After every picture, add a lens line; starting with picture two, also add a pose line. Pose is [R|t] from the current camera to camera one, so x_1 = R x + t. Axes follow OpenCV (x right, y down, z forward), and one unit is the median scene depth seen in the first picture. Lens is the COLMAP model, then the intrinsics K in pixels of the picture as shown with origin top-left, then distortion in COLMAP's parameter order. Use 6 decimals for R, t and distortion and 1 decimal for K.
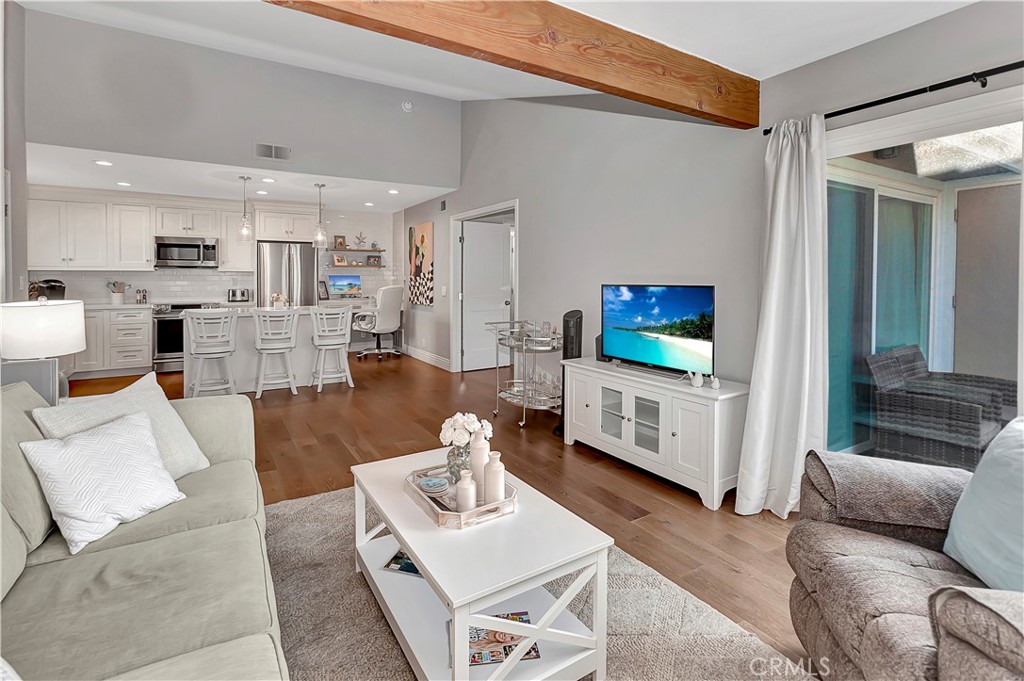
lens RADIAL K [[476.1, 0, 505.8], [0, 476.1, 279.6], [0, 0, 1]] dist [-0.011220, 0.000535]
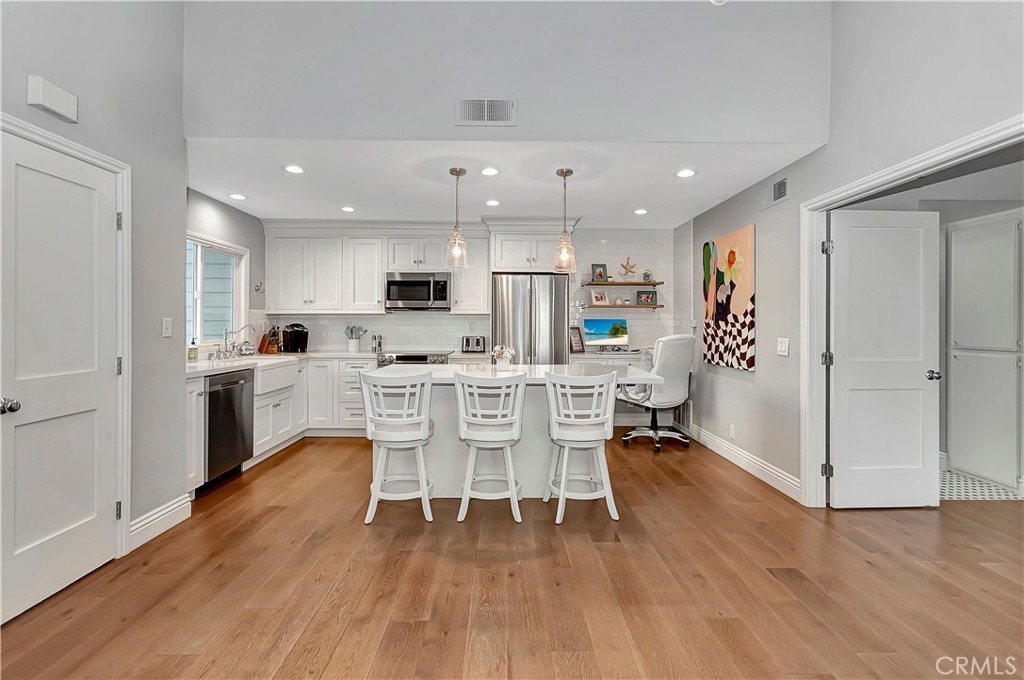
lens RADIAL K [[461.0, 0, 513.5], [0, 461.0, 321.5], [0, 0, 1]] dist [-0.010488, 0.000251]
pose [[0.862354, 0.000309, -0.506305, -0.122961], [-0.004837, 0.999959, -0.007627, 0.000572], [0.506282, 0.009027, 0.862321, 0.380664]]
